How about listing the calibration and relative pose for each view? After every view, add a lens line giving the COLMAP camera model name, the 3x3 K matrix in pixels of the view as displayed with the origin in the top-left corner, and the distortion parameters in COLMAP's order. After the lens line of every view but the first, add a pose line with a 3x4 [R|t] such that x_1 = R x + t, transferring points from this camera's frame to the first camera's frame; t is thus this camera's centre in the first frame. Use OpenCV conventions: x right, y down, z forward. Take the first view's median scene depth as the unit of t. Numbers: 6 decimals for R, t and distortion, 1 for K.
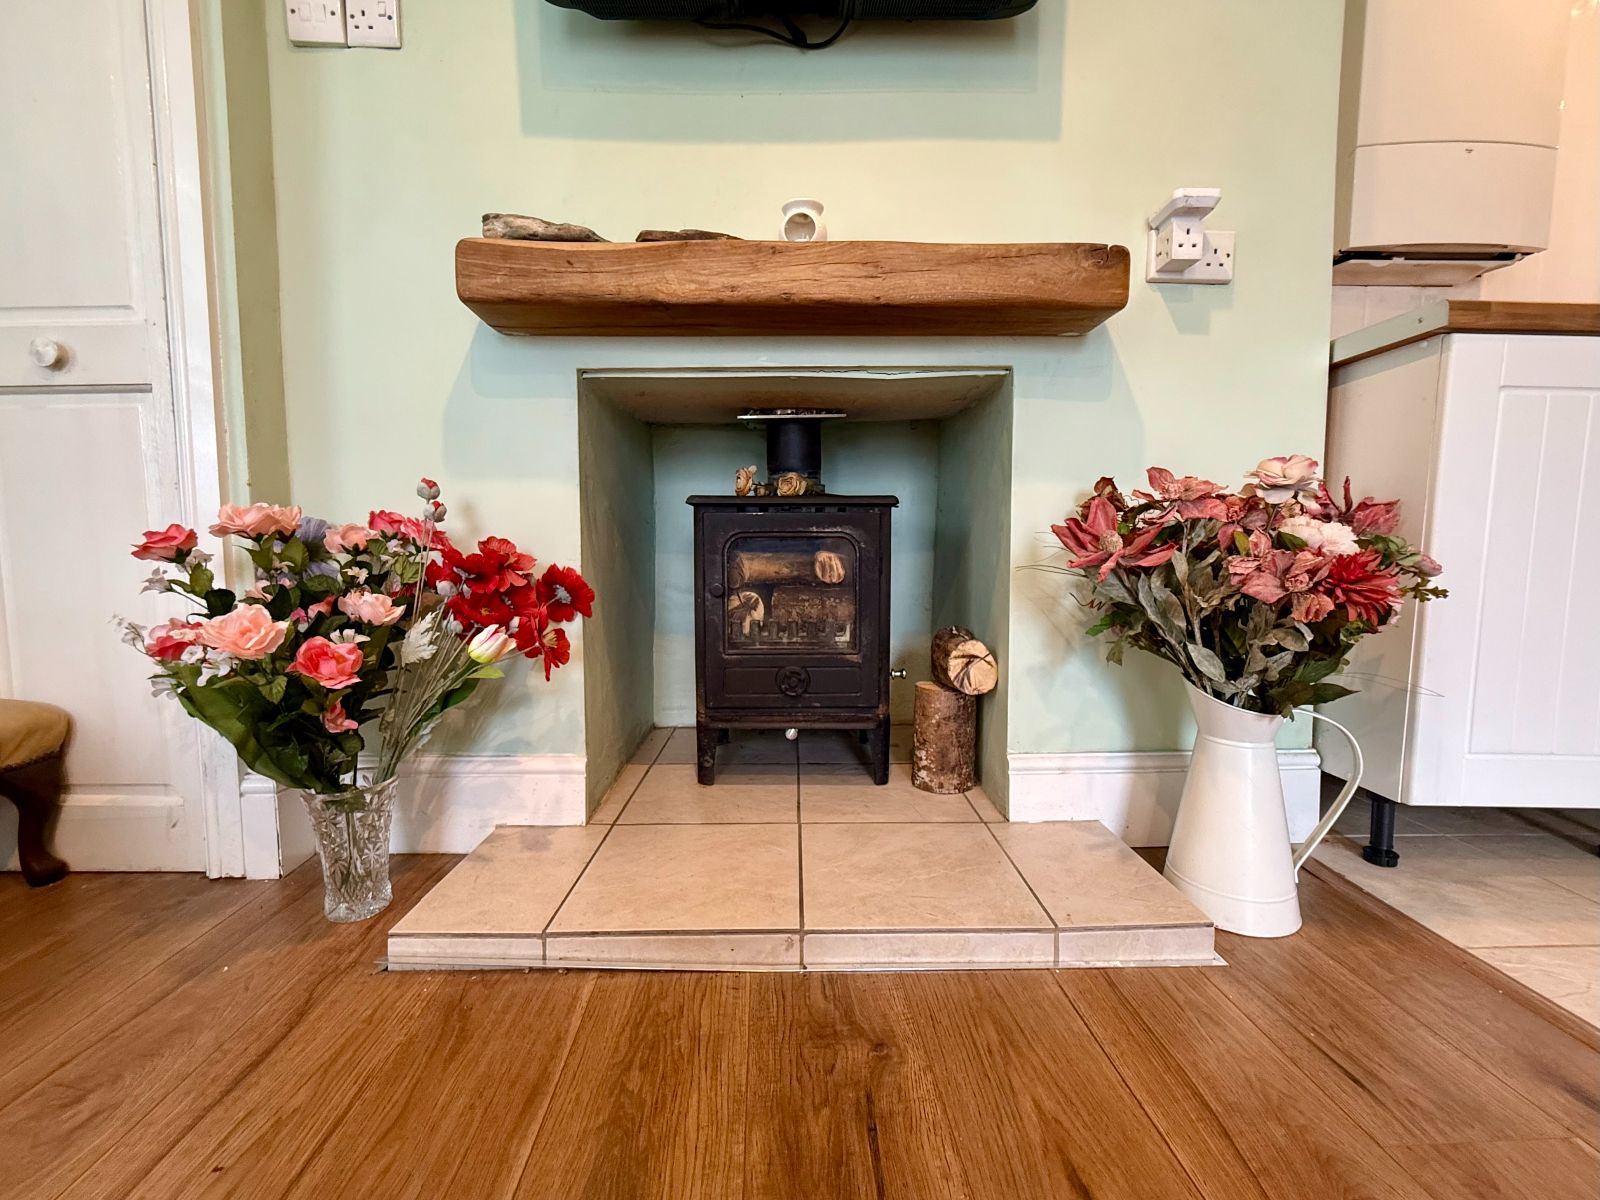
lens RADIAL K [[661.2, 0, 800.7], [0, 661.2, 595.7], [0, 0, 1]] dist [-0.000650, -0.000095]
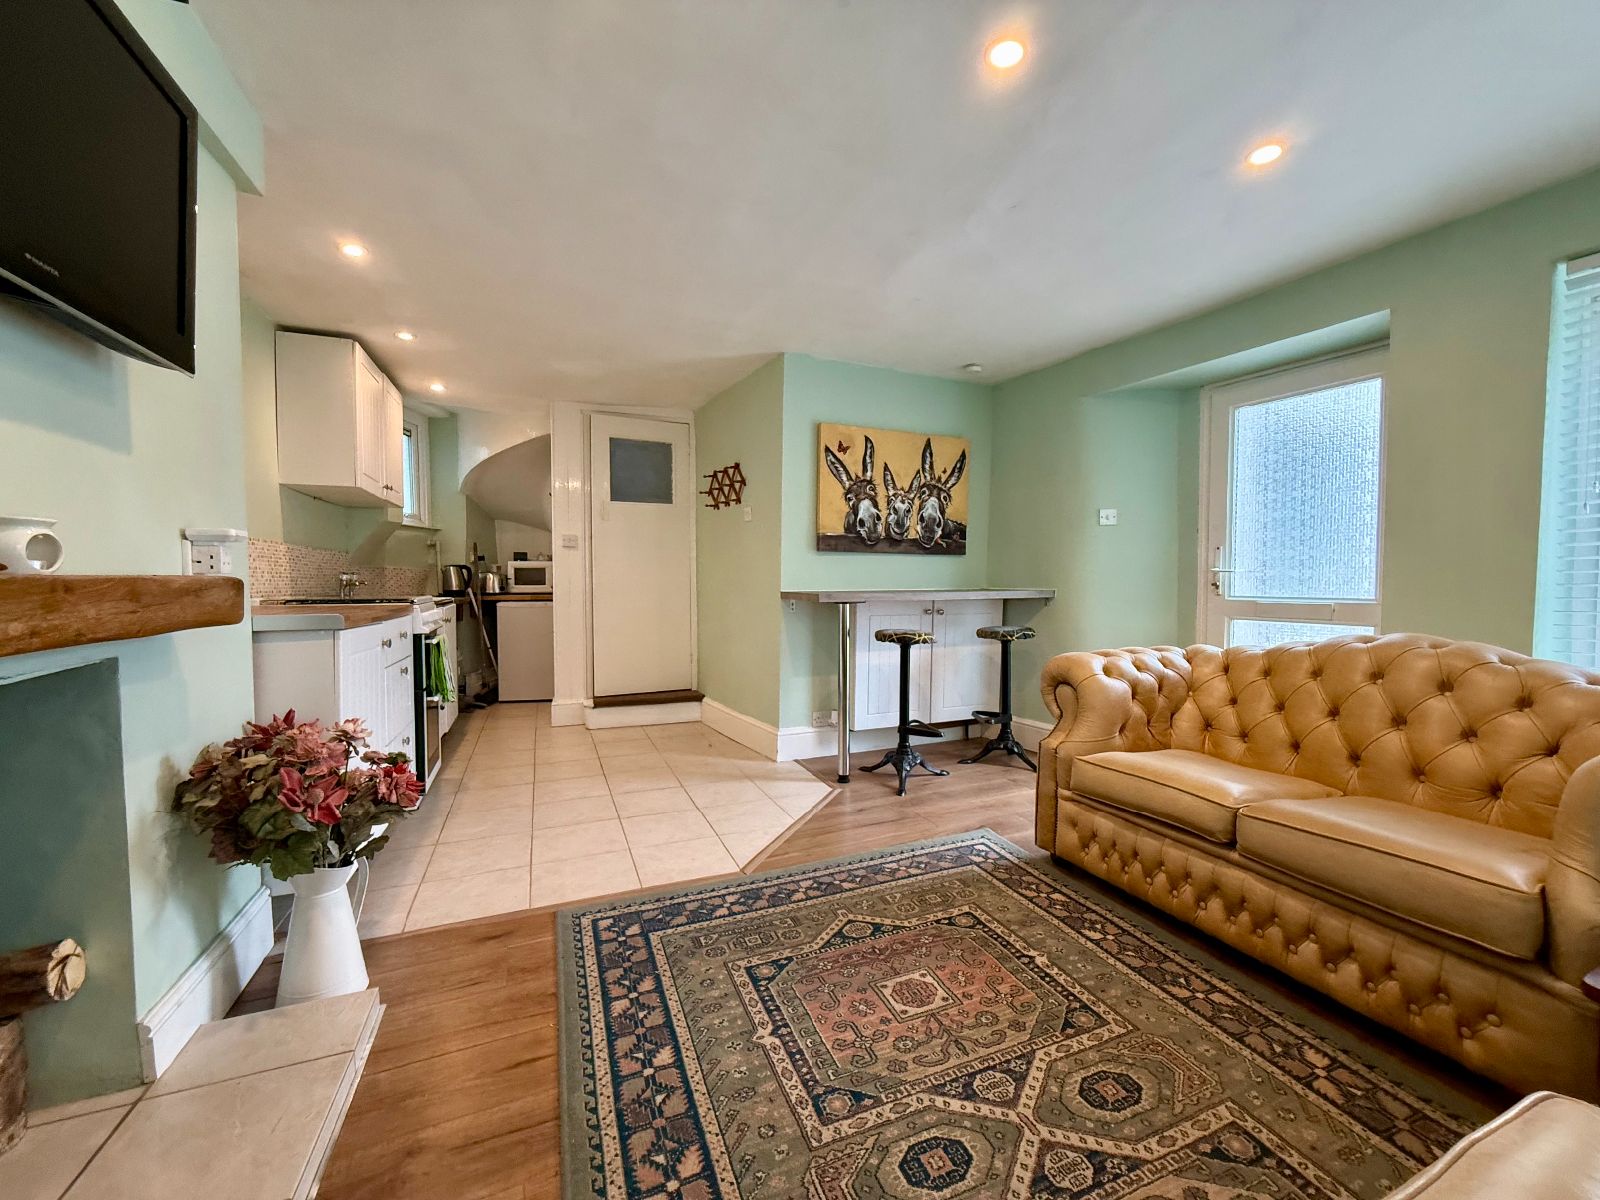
lens RADIAL K [[636.3, 0, 810.4], [0, 636.3, 602.2], [0, 0, 1]] dist [-0.002438, -0.000545]
pose [[-0.361766, -0.031097, 0.931750, -1.028378], [0.070743, 0.995646, 0.060697, -0.426275], [-0.929581, 0.087873, -0.357991, 0.343815]]
